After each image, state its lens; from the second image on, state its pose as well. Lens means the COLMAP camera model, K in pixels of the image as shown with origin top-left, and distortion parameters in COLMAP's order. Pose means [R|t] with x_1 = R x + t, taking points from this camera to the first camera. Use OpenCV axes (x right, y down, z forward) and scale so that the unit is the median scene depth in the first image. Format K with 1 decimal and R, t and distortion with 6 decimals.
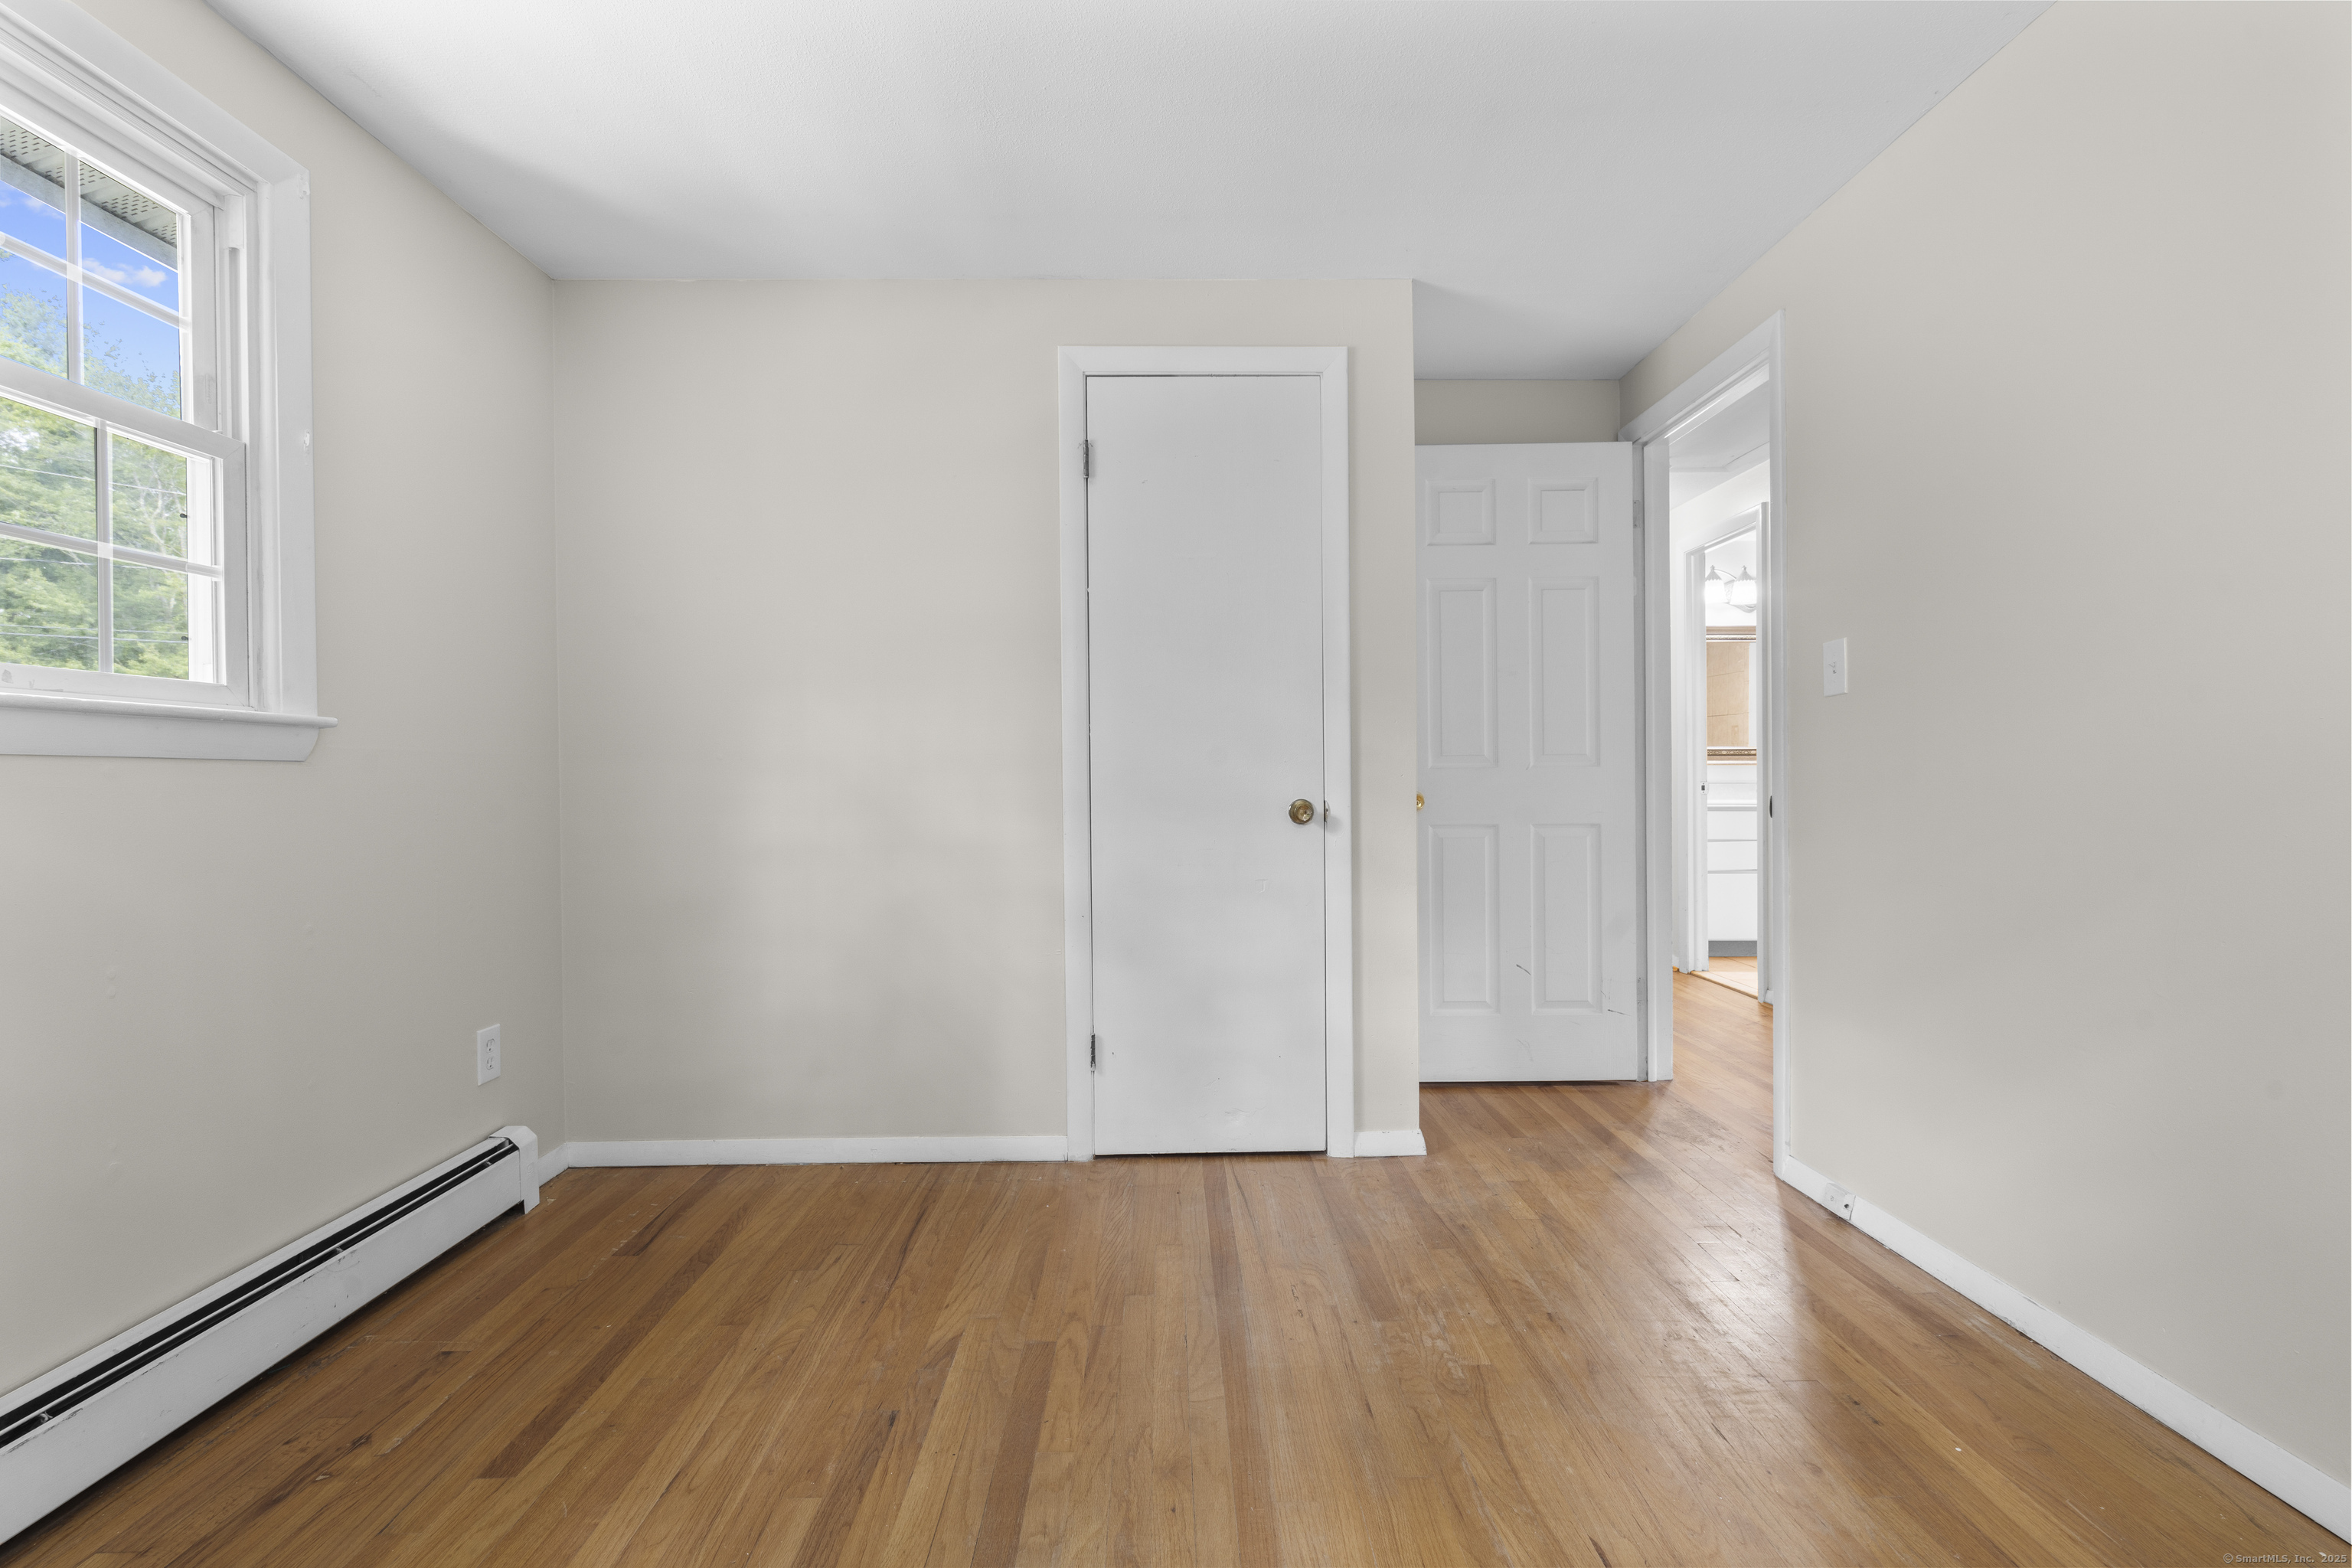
lens RADIAL K [[1058.8, 0, 1174.2], [0, 1058.8, 789.6], [0, 0, 1]] dist [-0.004105, 0.002255]
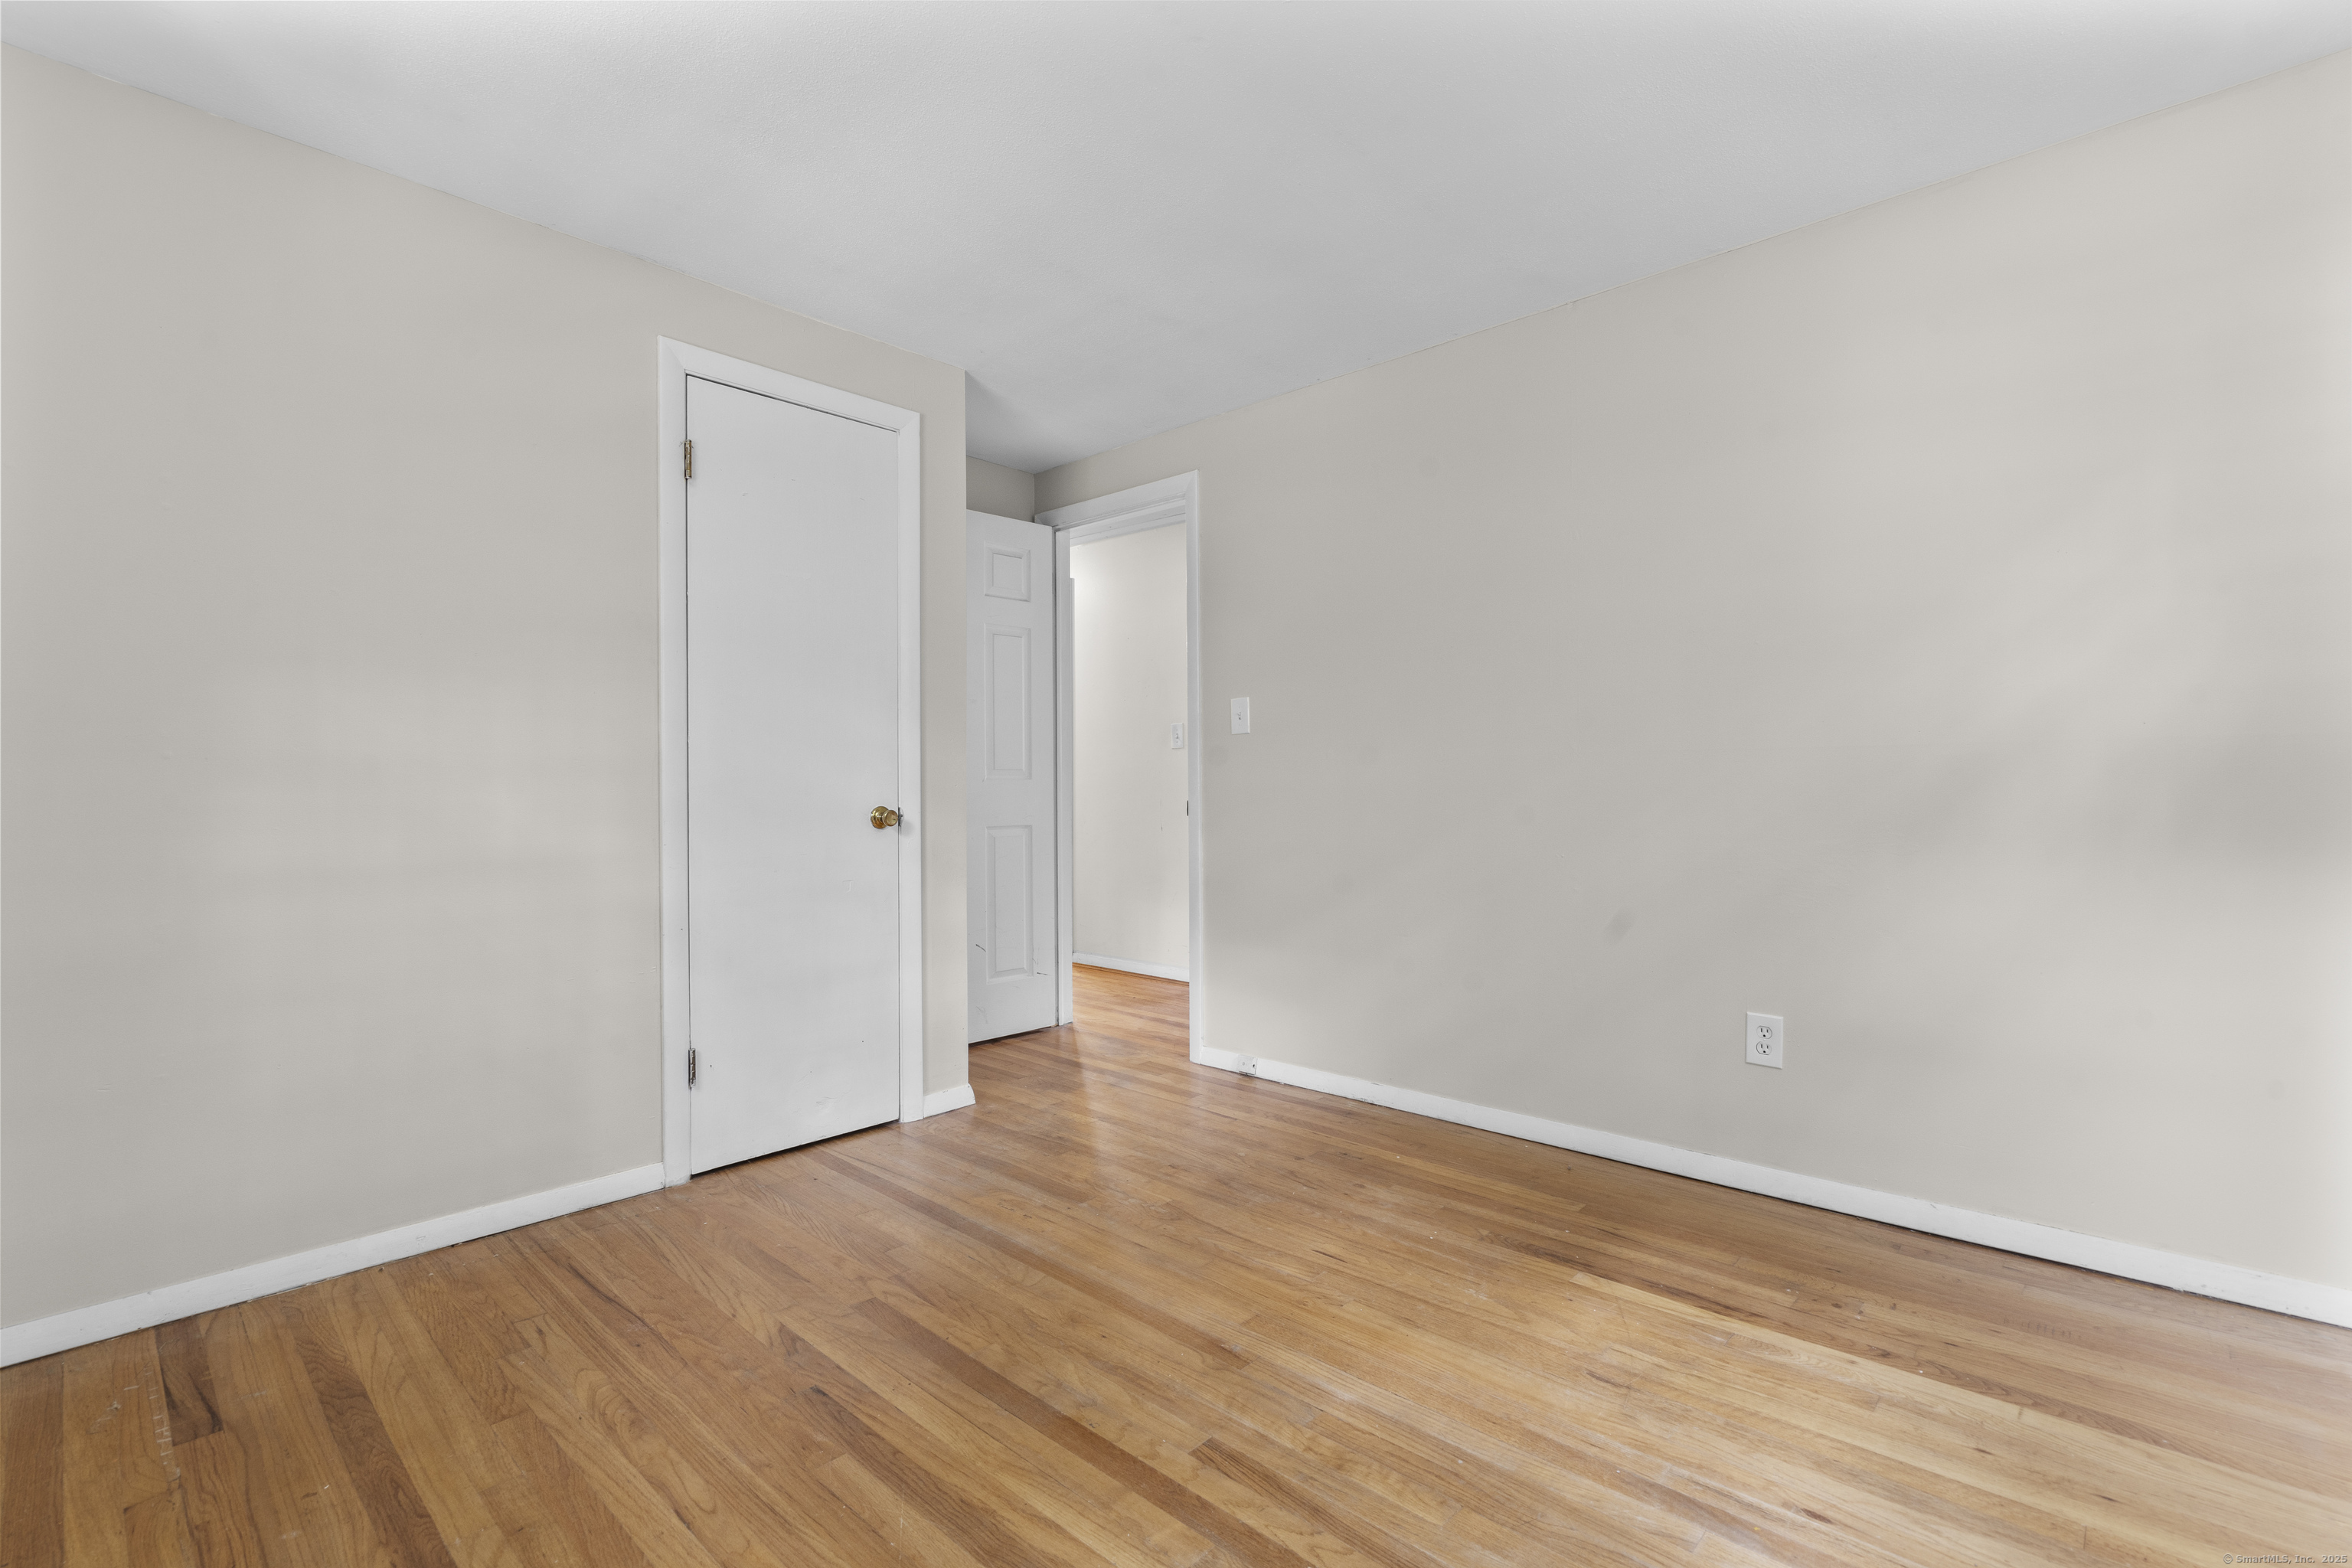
lens RADIAL K [[1058.8, 0, 1183.1], [0, 1058.8, 781.8], [0, 0, 1]] dist [-0.004105, 0.002255]
pose [[0.690928, 0.007861, 0.722881, -0.511210], [0.006984, 0.999822, -0.017548, 0.006078], [-0.722890, 0.017173, 0.690750, 0.000334]]
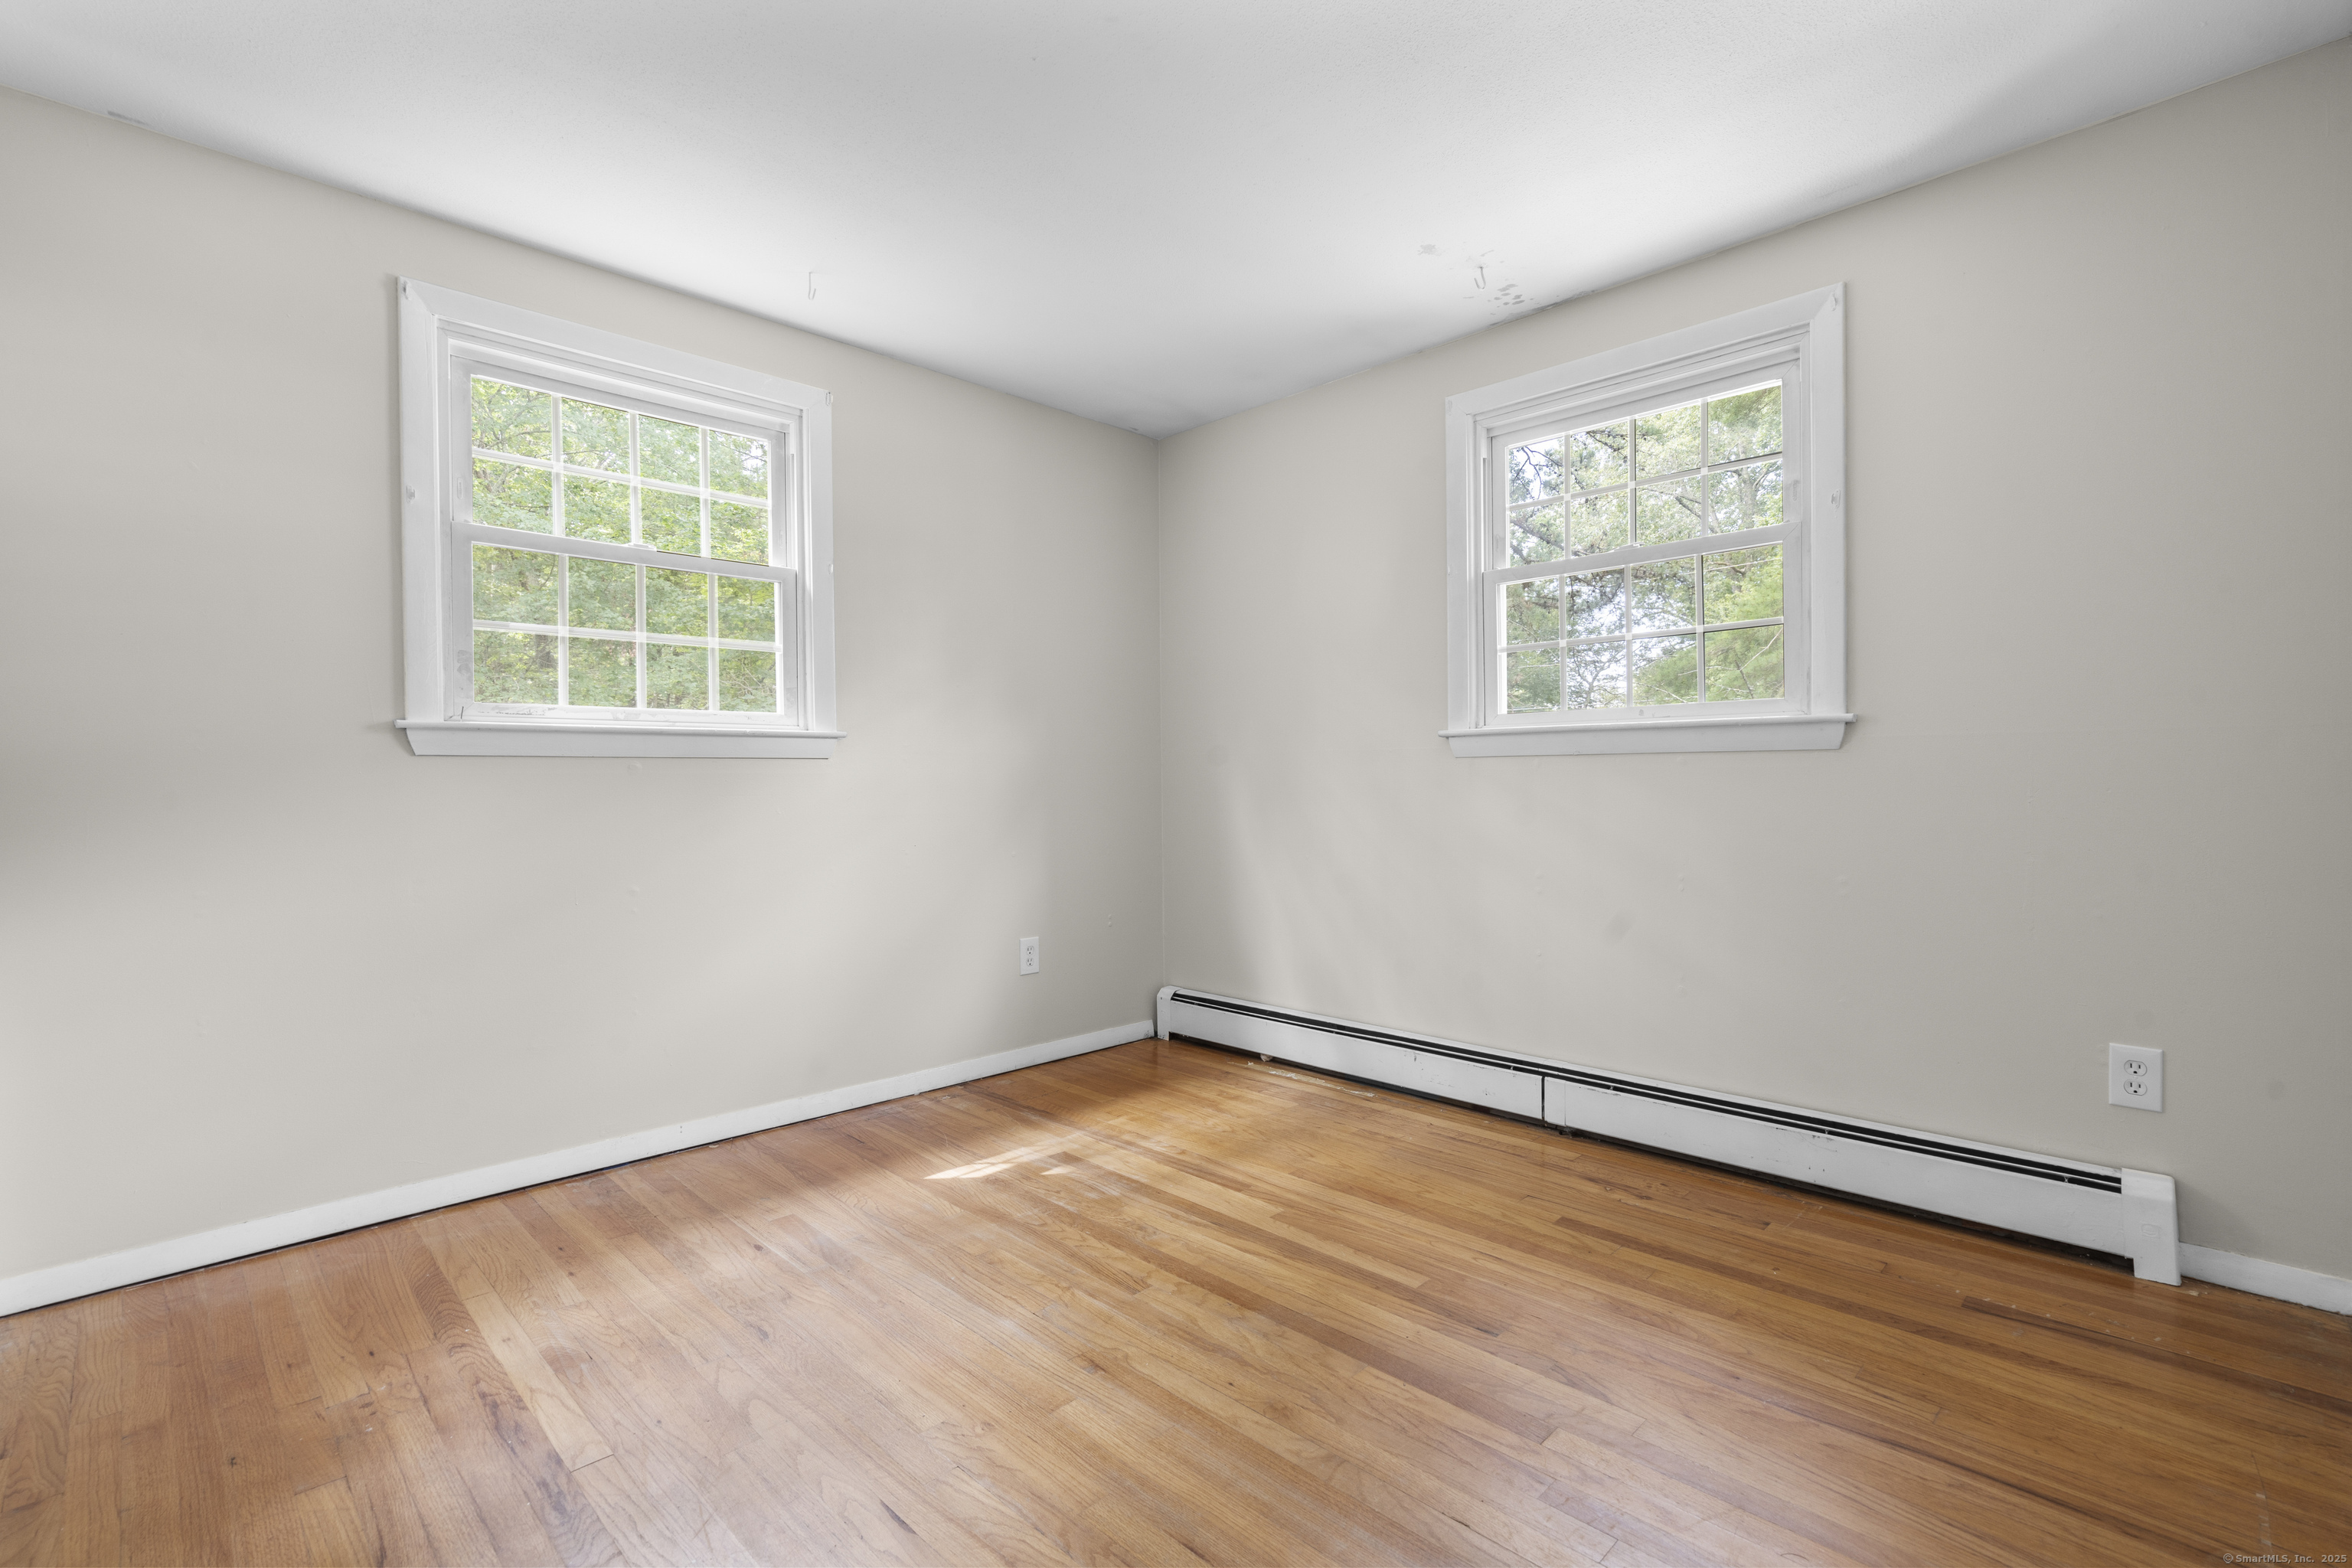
lens RADIAL K [[1058.8, 0, 1180.3], [0, 1058.8, 779.8], [0, 0, 1]] dist [-0.004105, 0.002255]
pose [[-0.720440, 0.017023, -0.693308, 0.490957], [0.008399, 0.999840, 0.015822, -0.013141], [0.693466, 0.005576, -0.720468, 1.038916]]
